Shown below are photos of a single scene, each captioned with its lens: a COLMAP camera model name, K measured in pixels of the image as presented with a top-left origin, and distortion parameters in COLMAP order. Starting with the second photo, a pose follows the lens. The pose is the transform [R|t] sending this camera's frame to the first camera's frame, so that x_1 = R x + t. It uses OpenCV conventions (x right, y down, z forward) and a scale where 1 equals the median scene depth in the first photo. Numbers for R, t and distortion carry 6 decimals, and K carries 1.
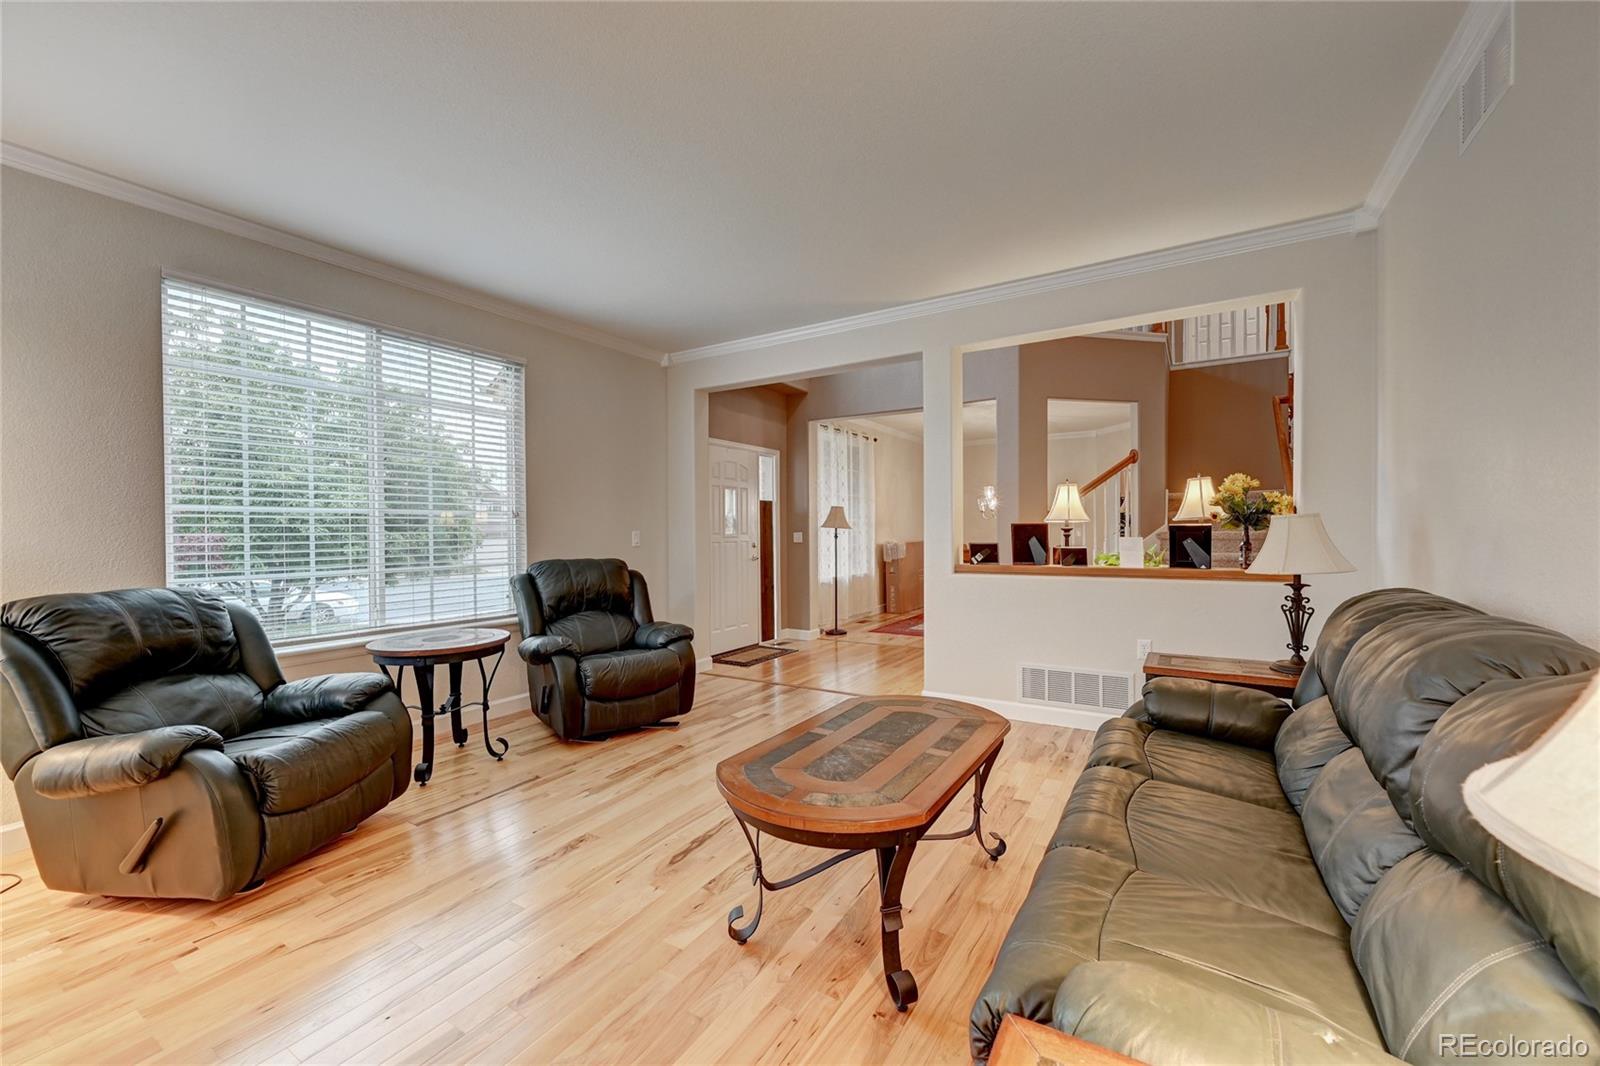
lens RADIAL K [[633.0, 0, 800.8], [0, 633.0, 529.5], [0, 0, 1]] dist [0.001507, 0.000238]
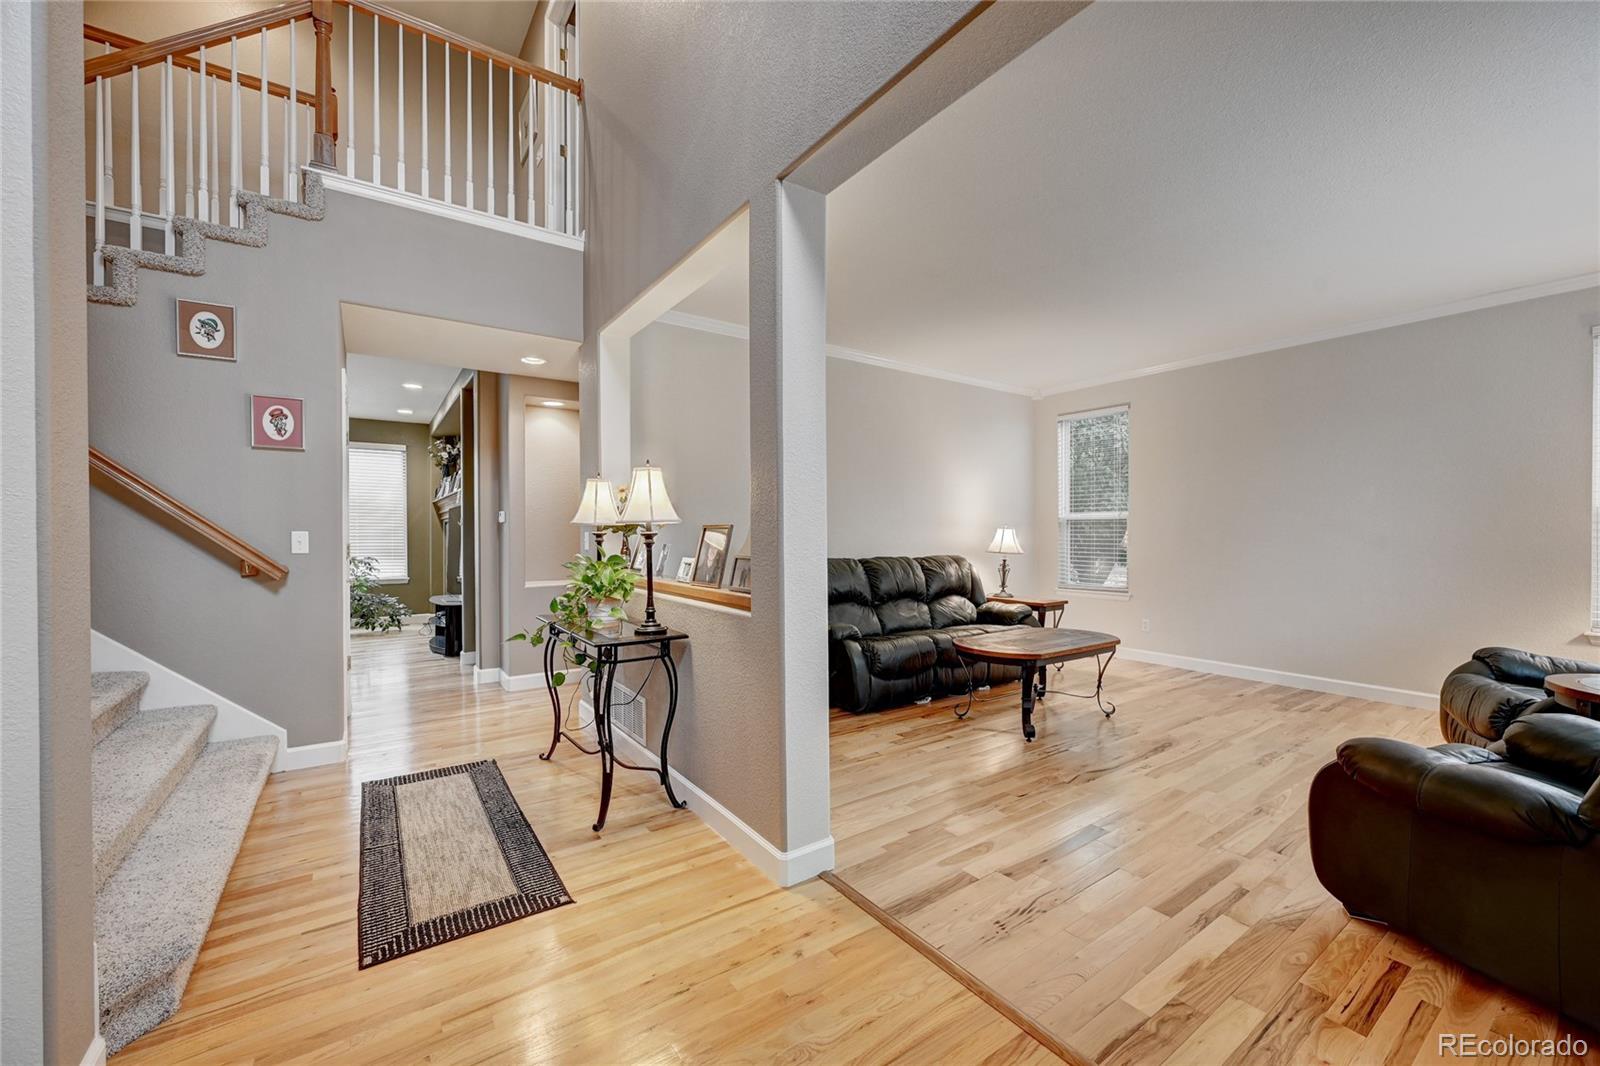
lens RADIAL K [[633.0, 0, 801.6], [0, 633.0, 530.8], [0, 0, 1]] dist [0.001507, 0.000238]
pose [[-0.921290, -0.008773, 0.388777, 0.019571], [-0.003486, 0.999892, 0.014302, -0.014663], [-0.388860, 0.011821, -0.921221, 1.631821]]
